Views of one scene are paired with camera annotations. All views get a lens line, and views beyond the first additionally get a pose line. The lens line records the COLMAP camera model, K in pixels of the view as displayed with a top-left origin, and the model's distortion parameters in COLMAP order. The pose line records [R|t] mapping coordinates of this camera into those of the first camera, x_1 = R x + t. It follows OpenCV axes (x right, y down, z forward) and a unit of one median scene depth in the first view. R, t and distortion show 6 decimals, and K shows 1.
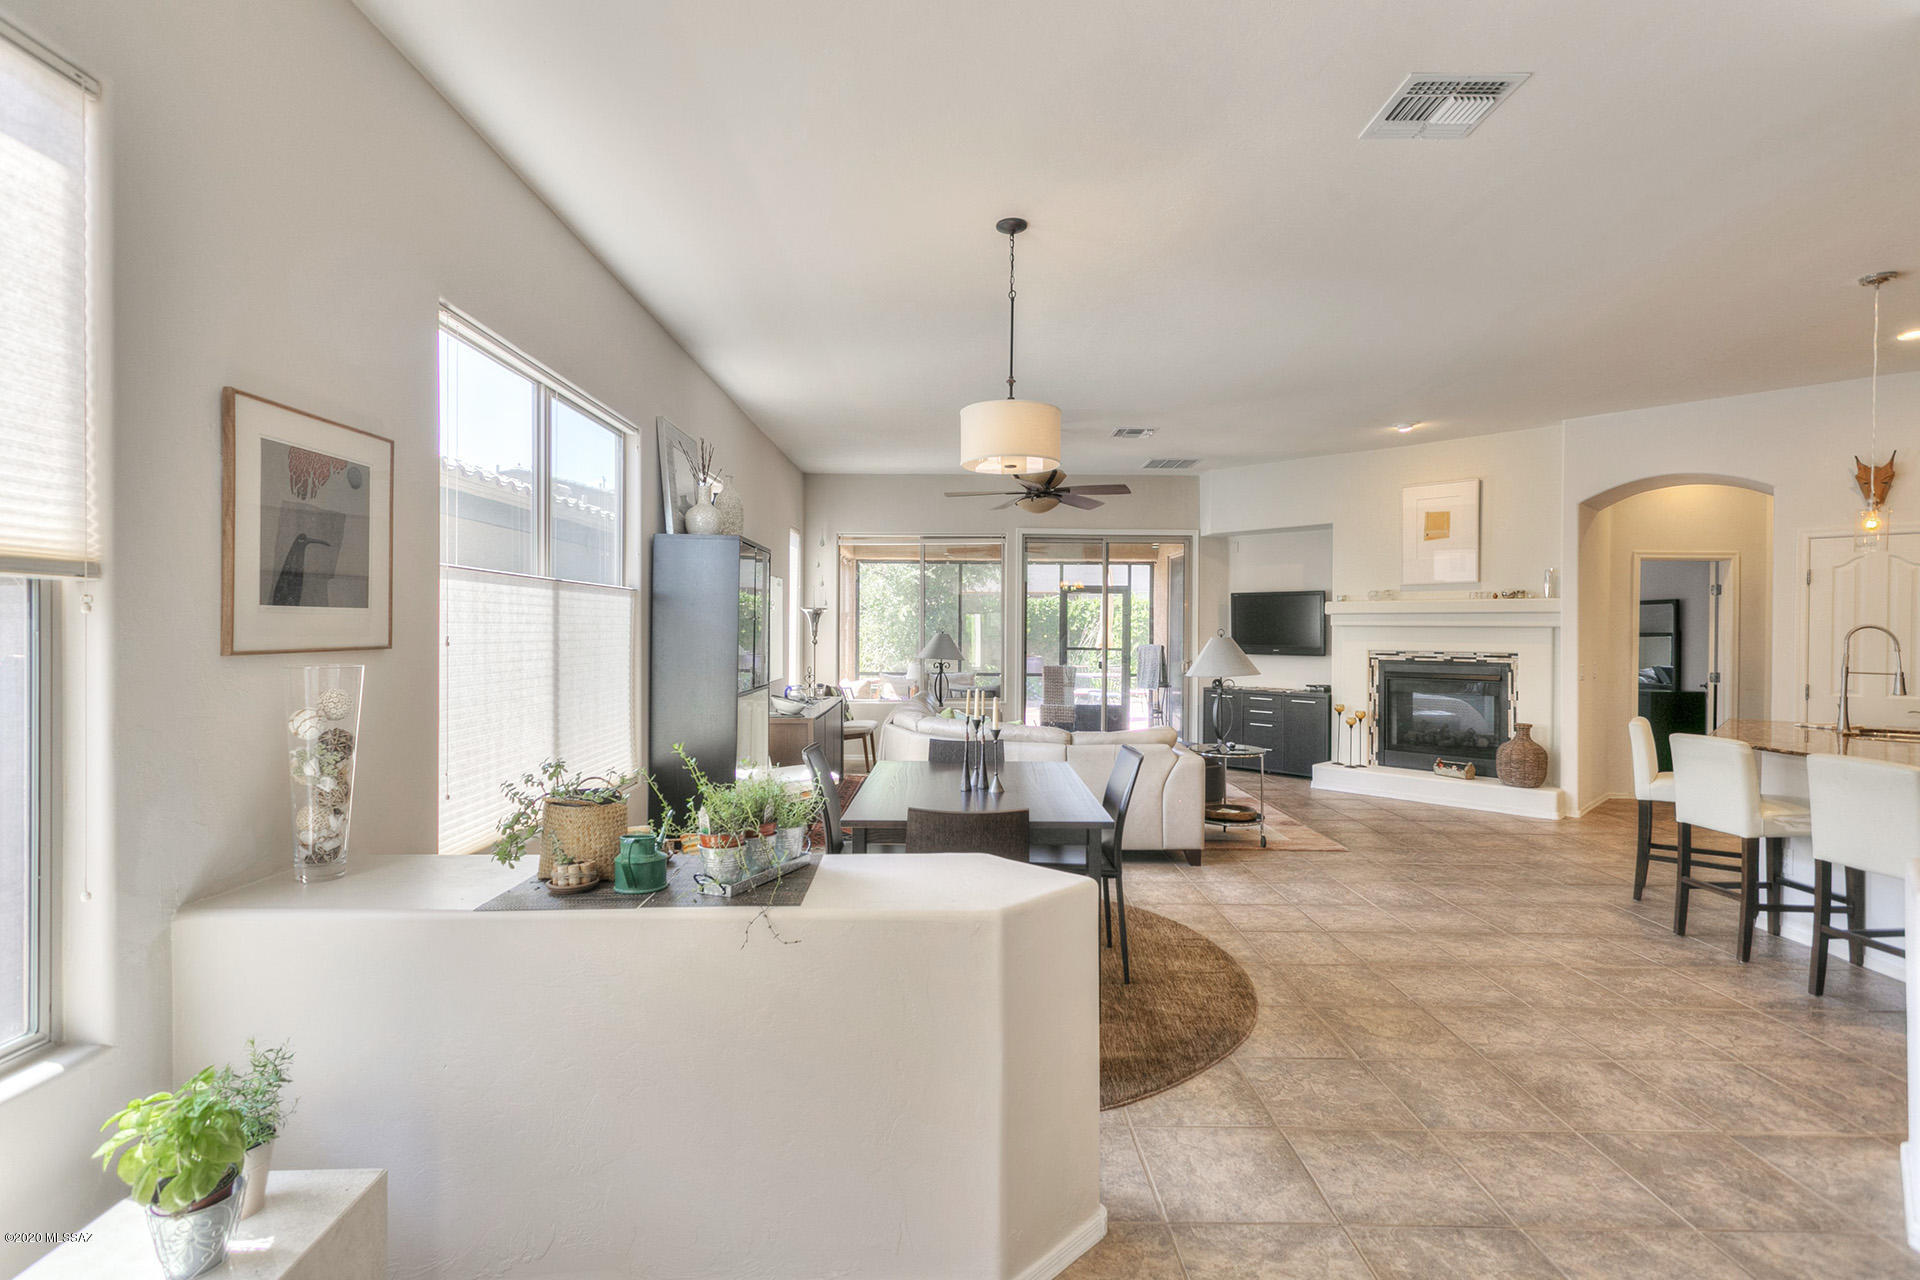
lens RADIAL K [[897.5, 0, 956.4], [0, 897.5, 635.4], [0, 0, 1]] dist [0.002824, 0.000481]
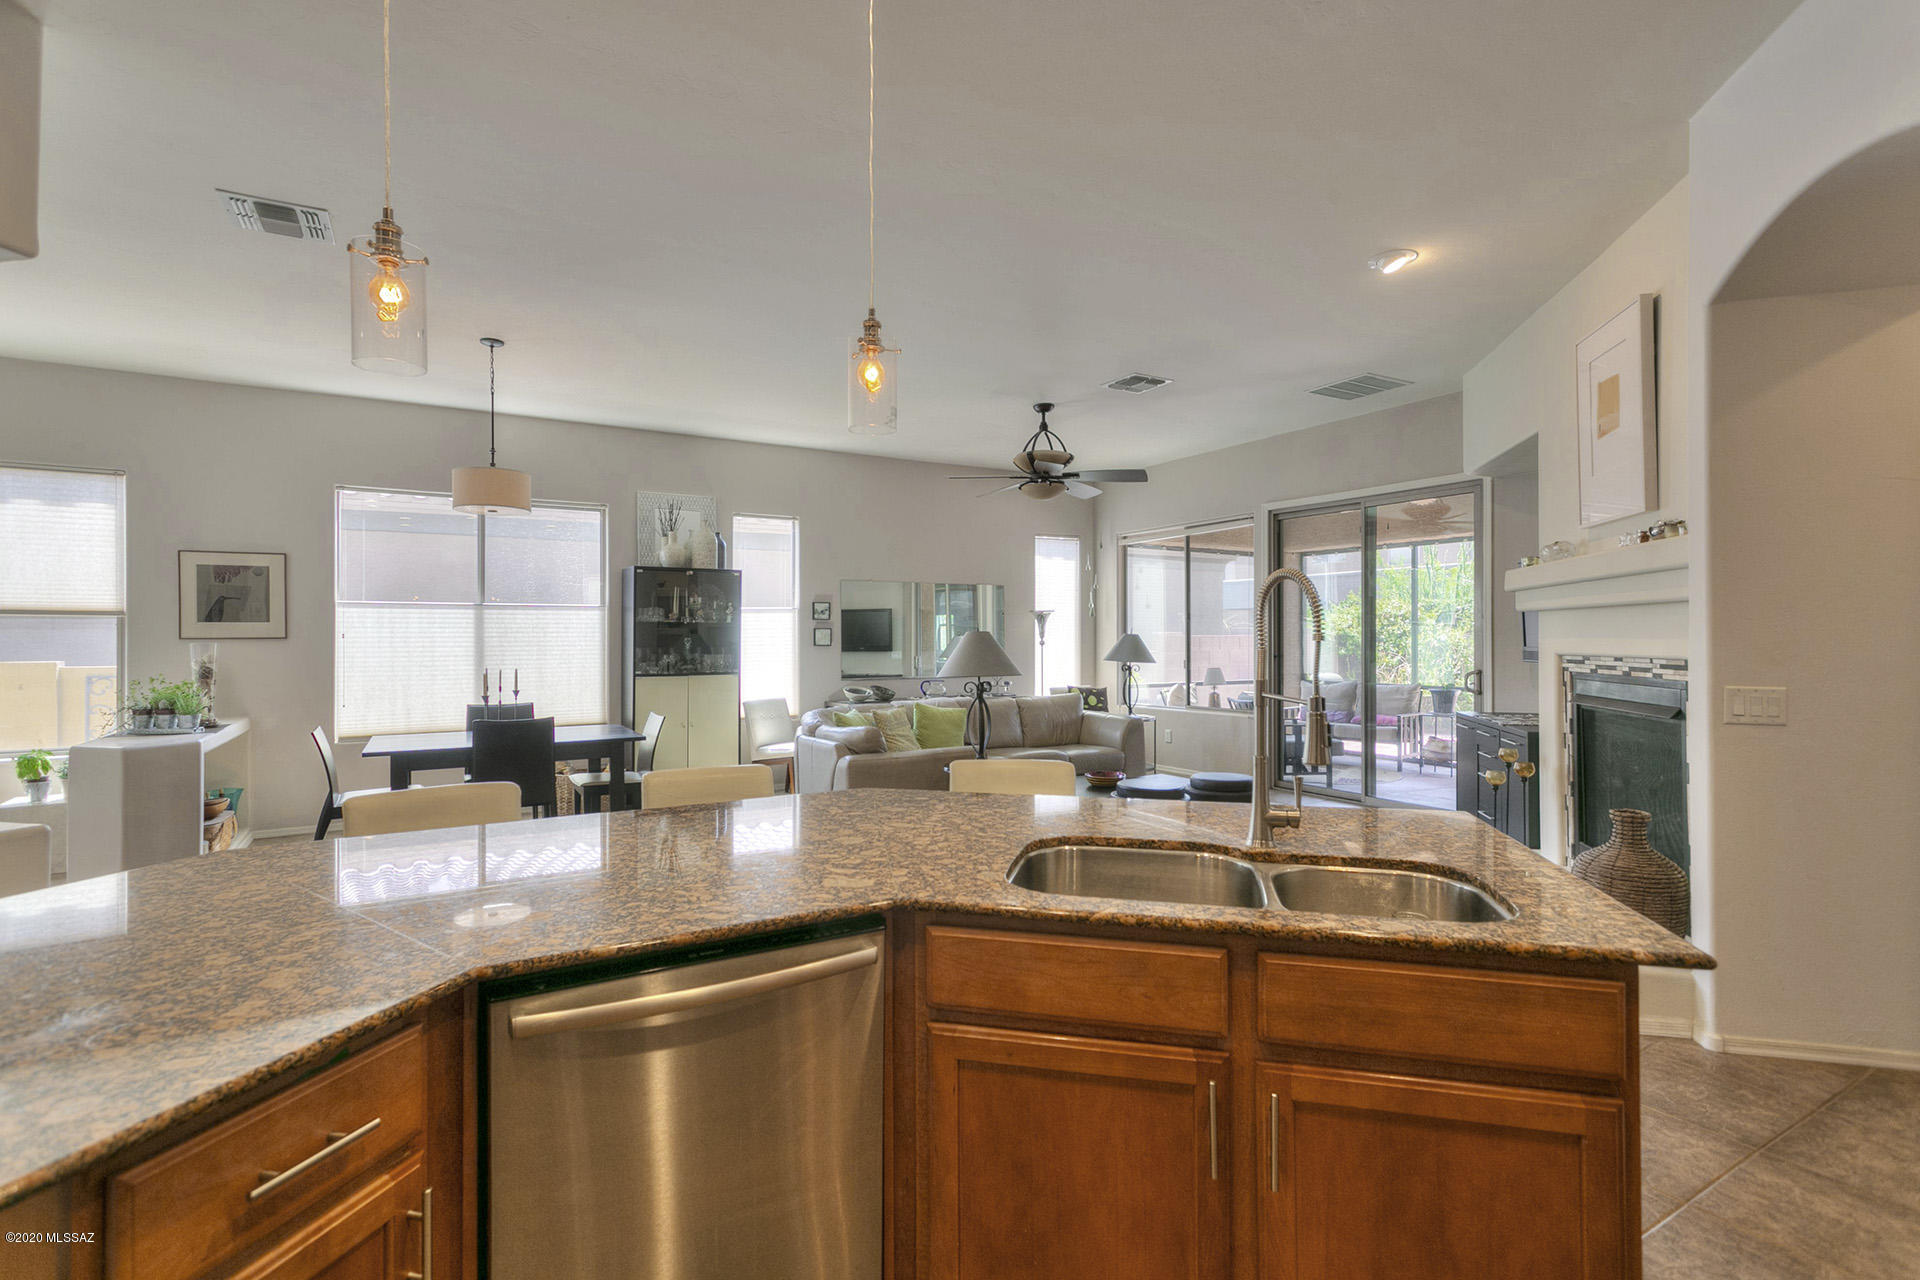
lens RADIAL K [[897.5, 0, 956.4], [0, 897.5, 635.4], [0, 0, 1]] dist [0.002824, 0.000481]
pose [[0.510613, -0.009878, -0.859754, 0.803309], [0.000955, 0.999940, -0.010922, 0.011340], [0.859810, 0.004756, 0.510591, 0.439891]]
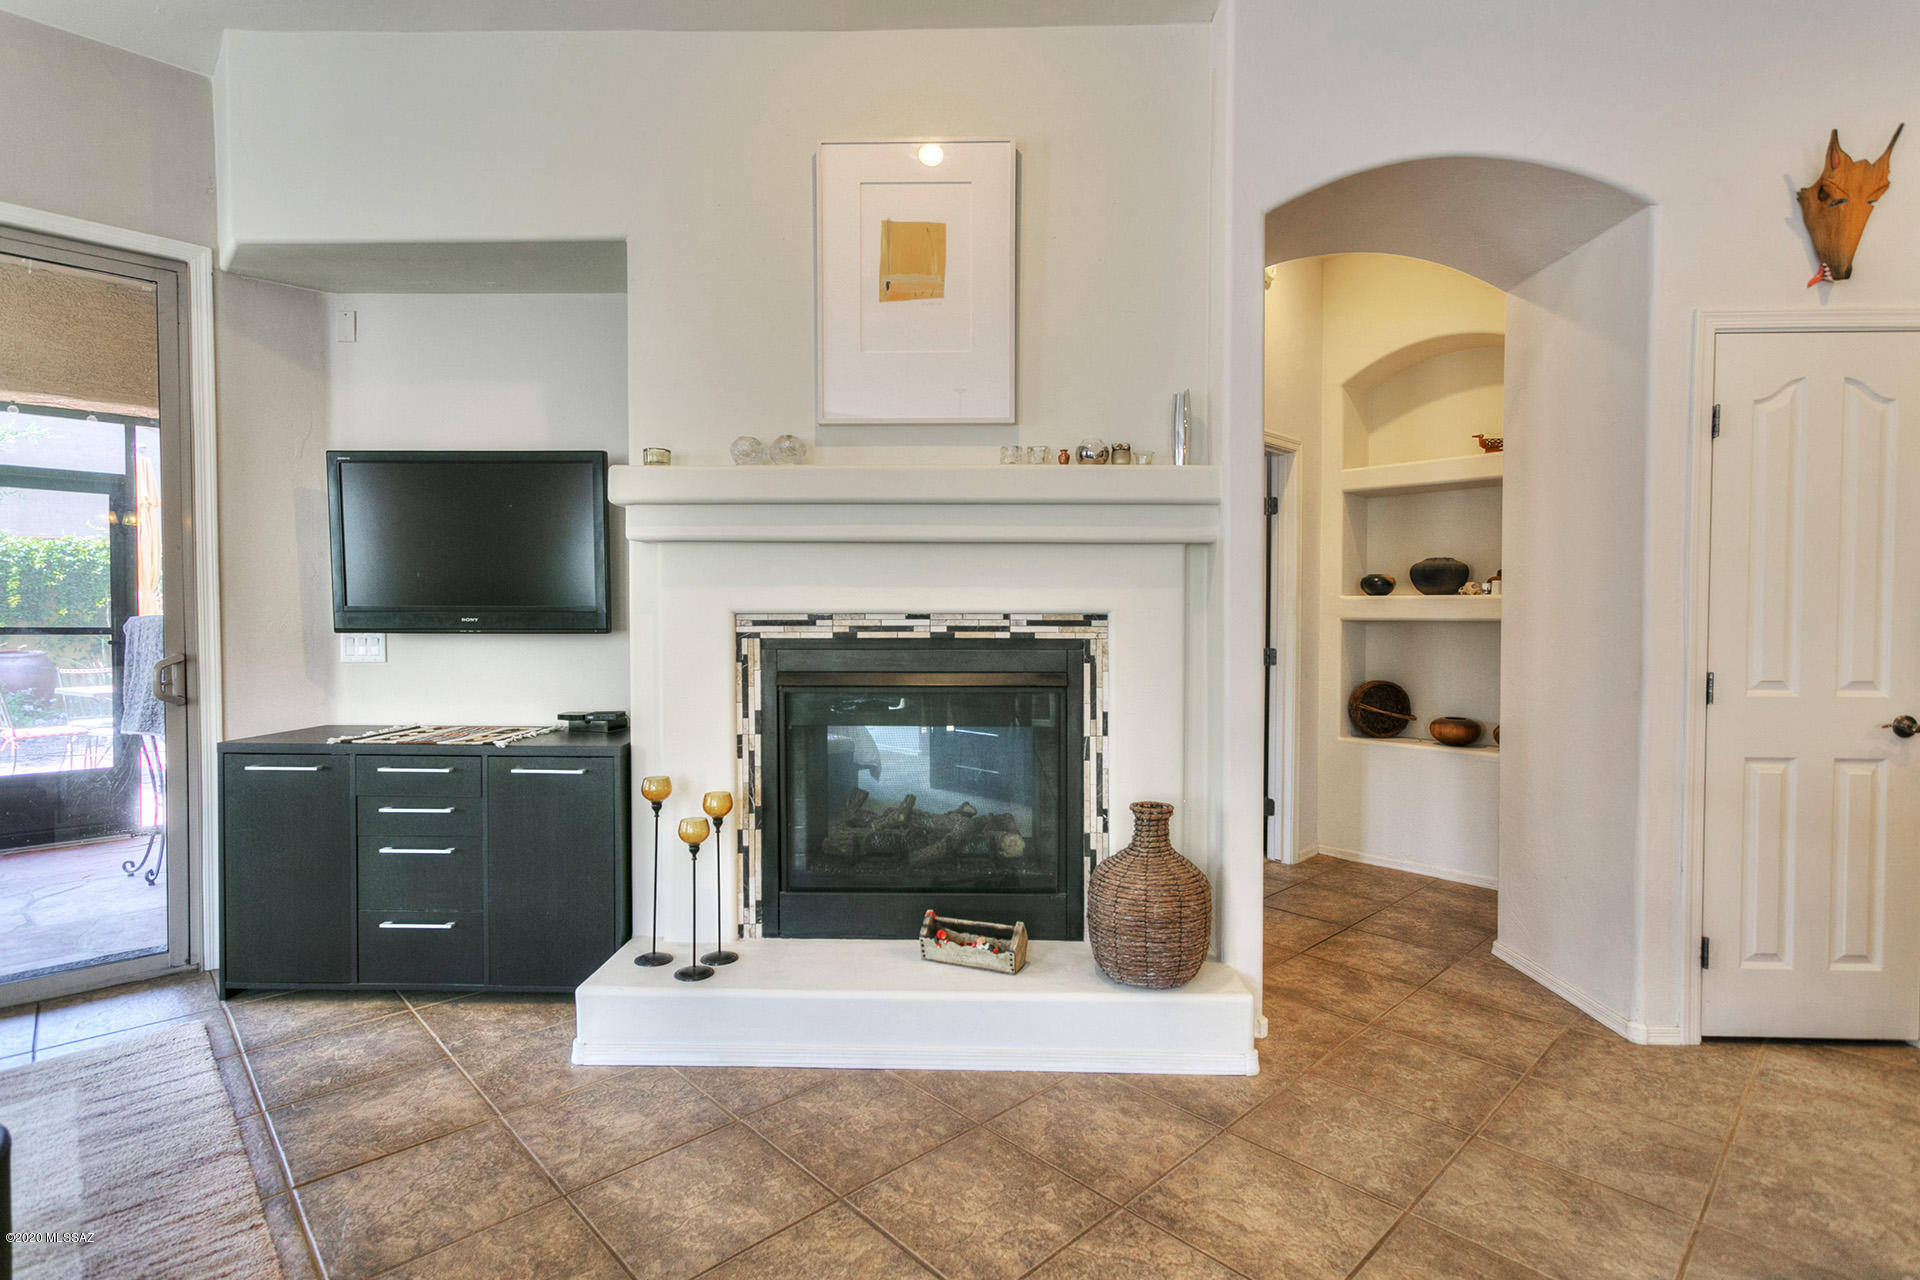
lens RADIAL K [[917.3, 0, 946.1], [0, 917.3, 634.9], [0, 0, 1]] dist [0.001288, 0.001132]
pose [[0.734698, -0.020265, 0.678092, 0.302098], [0.006452, 0.999717, 0.022887, 0.019294], [-0.678364, -0.012440, 0.734621, 0.740793]]
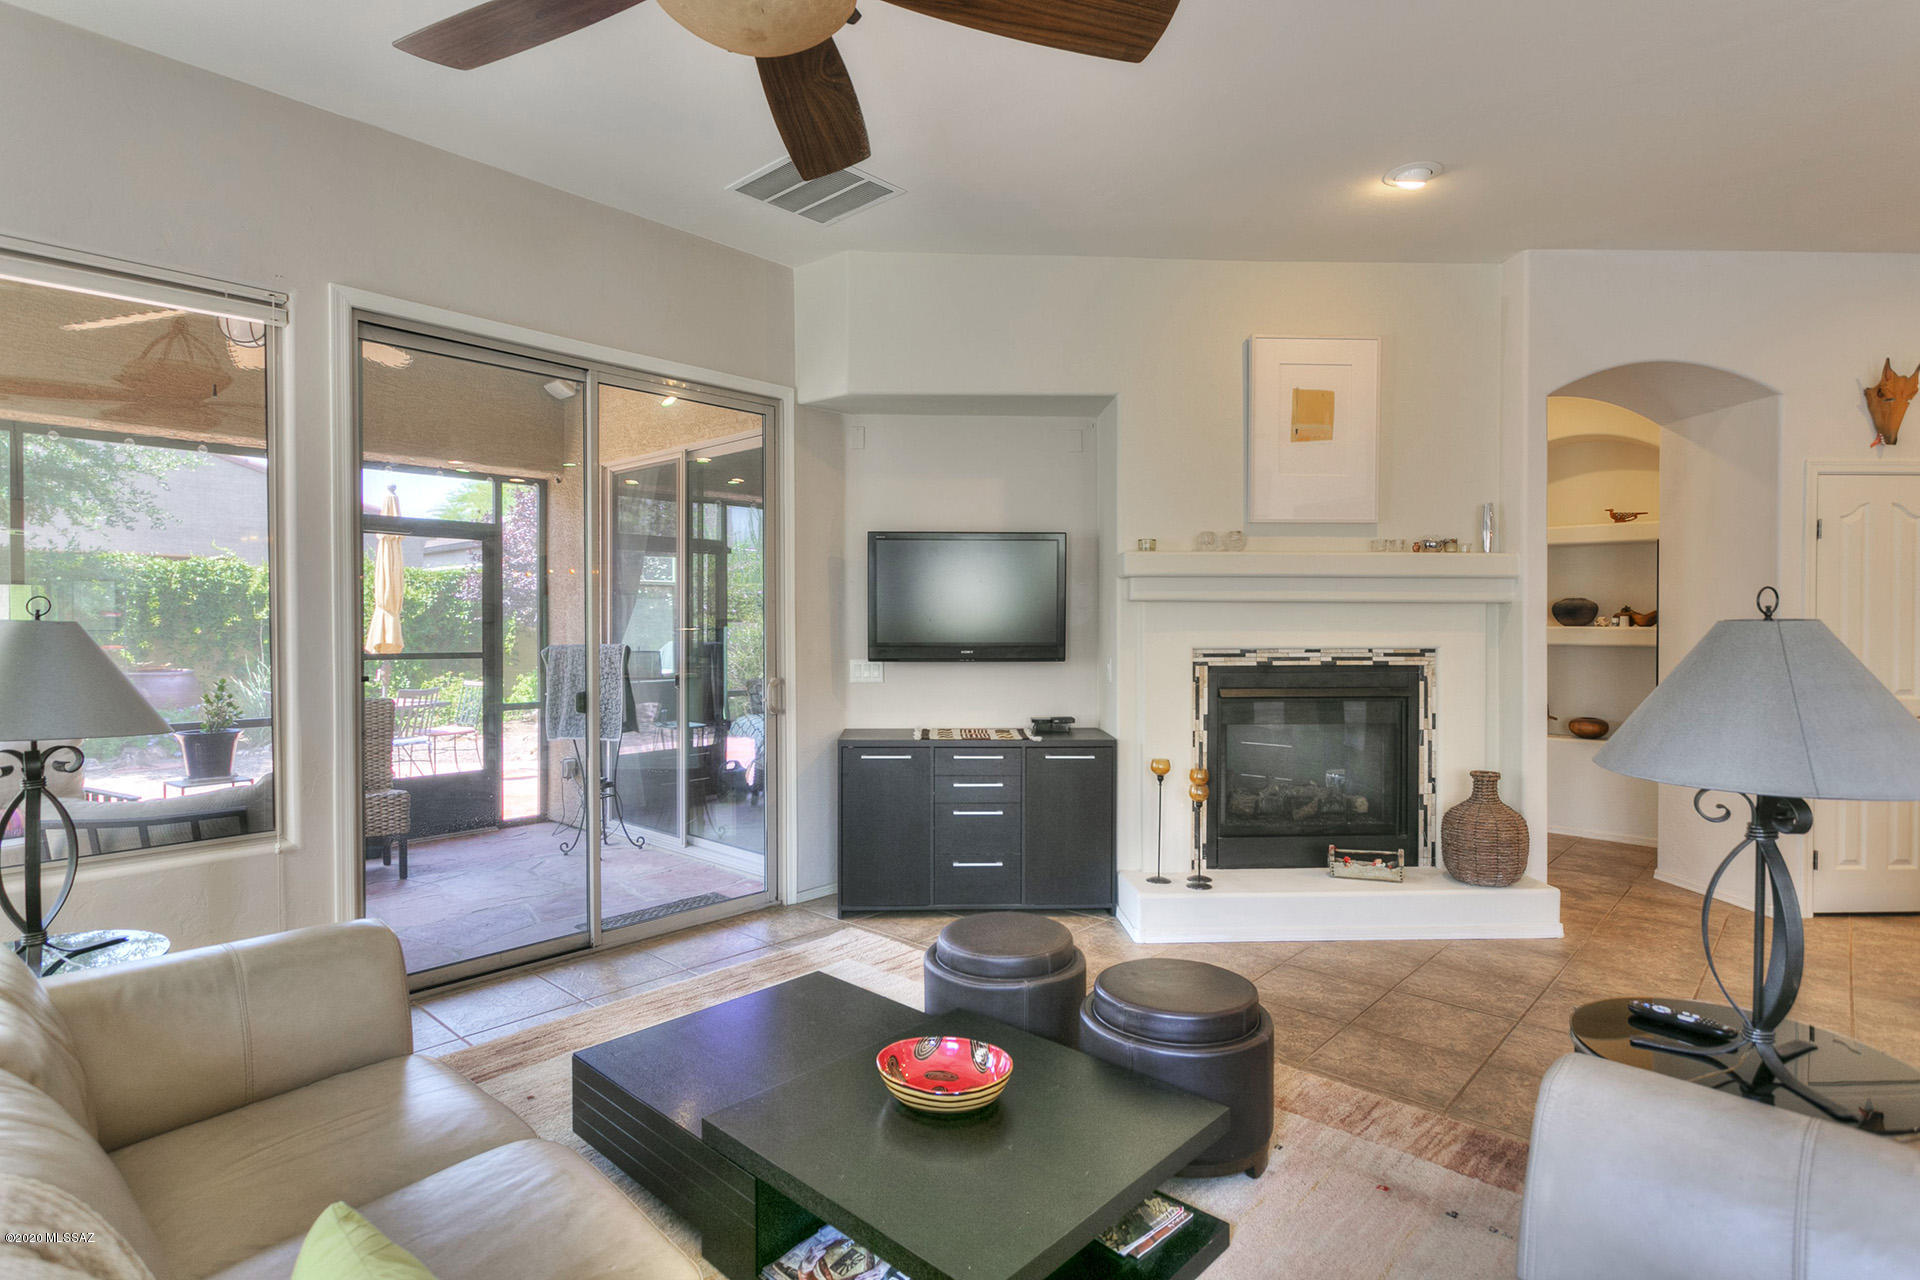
lens RADIAL K [[960.9, 0, 963.2], [0, 960.9, 633.0], [0, 0, 1]] dist [0.000726, -0.000180]
pose [[0.684572, -0.015512, 0.728780, -0.033307], [0.008352, 0.999875, 0.013438, -0.000622], [-0.728897, -0.003112, 0.684616, 0.778396]]
